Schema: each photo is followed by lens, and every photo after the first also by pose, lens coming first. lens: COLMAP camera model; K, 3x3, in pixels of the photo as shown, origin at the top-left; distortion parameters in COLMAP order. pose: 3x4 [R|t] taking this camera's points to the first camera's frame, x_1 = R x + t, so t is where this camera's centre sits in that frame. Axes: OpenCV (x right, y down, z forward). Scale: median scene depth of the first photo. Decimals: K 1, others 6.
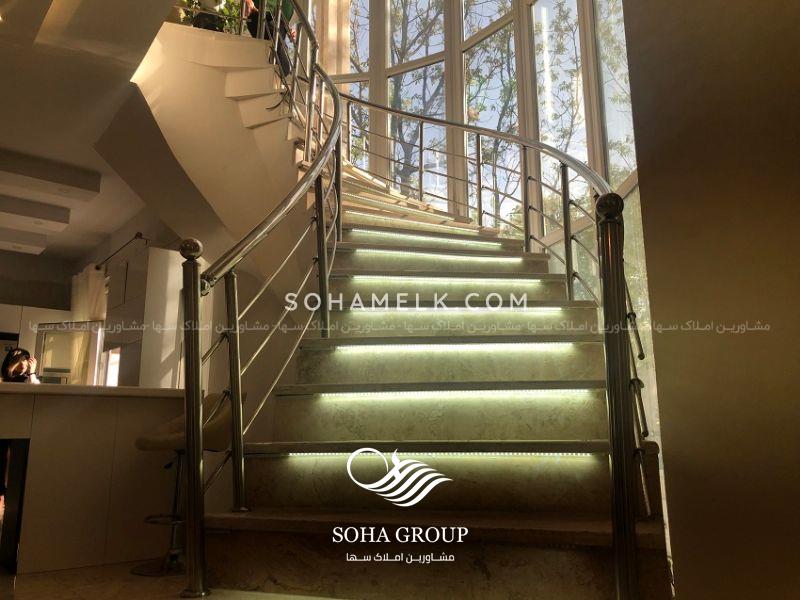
lens RADIAL K [[656.9, 0, 400.7], [0, 656.9, 297.7], [0, 0, 1]] dist [0.012529, 0.001451]
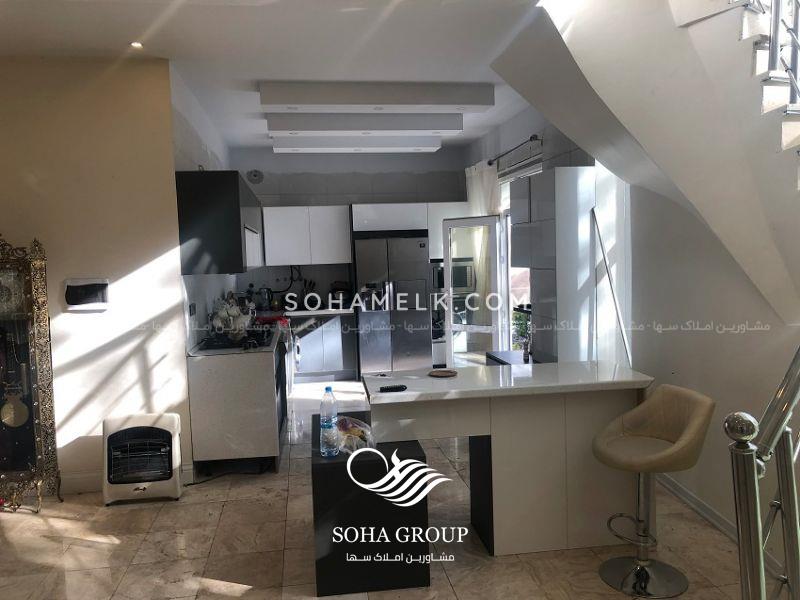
lens RADIAL K [[656.9, 0, 403.4], [0, 656.9, 299.8], [0, 0, 1]] dist [0.012529, 0.001451]
pose [[0.864559, 0.014597, -0.502319, -0.076733], [0.136108, 0.955415, 0.262023, -0.127409], [0.483748, -0.294904, 0.824026, 0.069084]]
